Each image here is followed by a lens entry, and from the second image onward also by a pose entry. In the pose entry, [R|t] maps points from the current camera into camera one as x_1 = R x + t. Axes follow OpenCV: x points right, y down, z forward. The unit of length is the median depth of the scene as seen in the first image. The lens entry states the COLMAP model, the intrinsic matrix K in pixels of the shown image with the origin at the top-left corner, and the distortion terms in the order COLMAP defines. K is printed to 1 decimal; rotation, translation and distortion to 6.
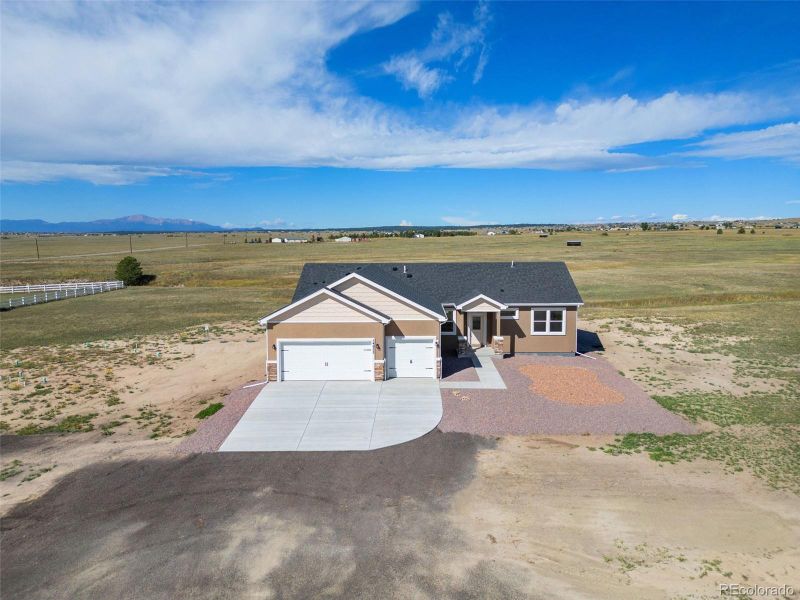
lens RADIAL K [[591.6, 0, 404.5], [0, 591.6, 297.3], [0, 0, 1]] dist [0.051480, -0.041497]
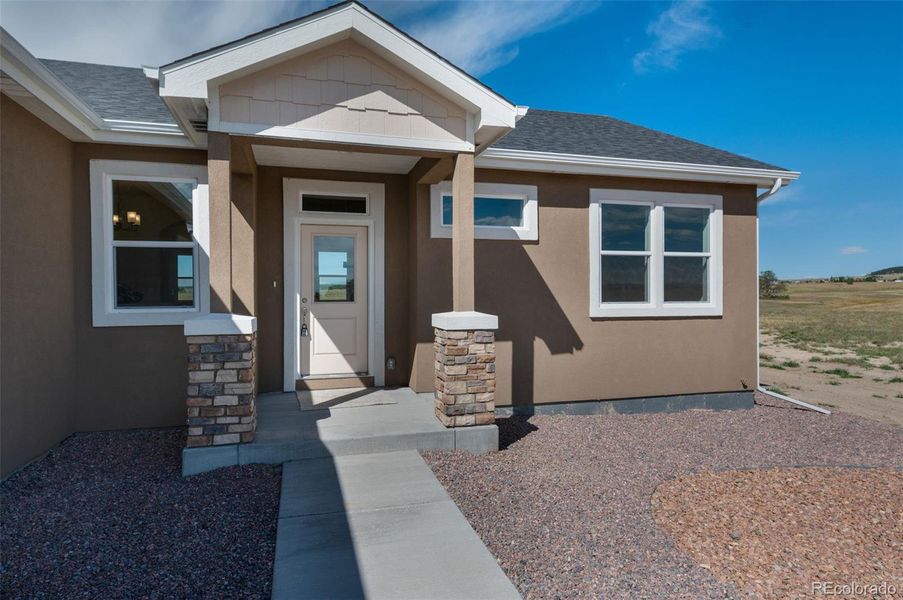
lens RADIAL K [[523.9, 0, 453.2], [0, 523.9, 297.1], [0, 0, 1]] dist [0.002228, 0.000074]
pose [[0.951692, -0.000731, 0.307053, 0.107952], [0.035514, 0.993548, -0.107707, 0.074751], [-0.304993, 0.113408, 0.945578, 0.835737]]
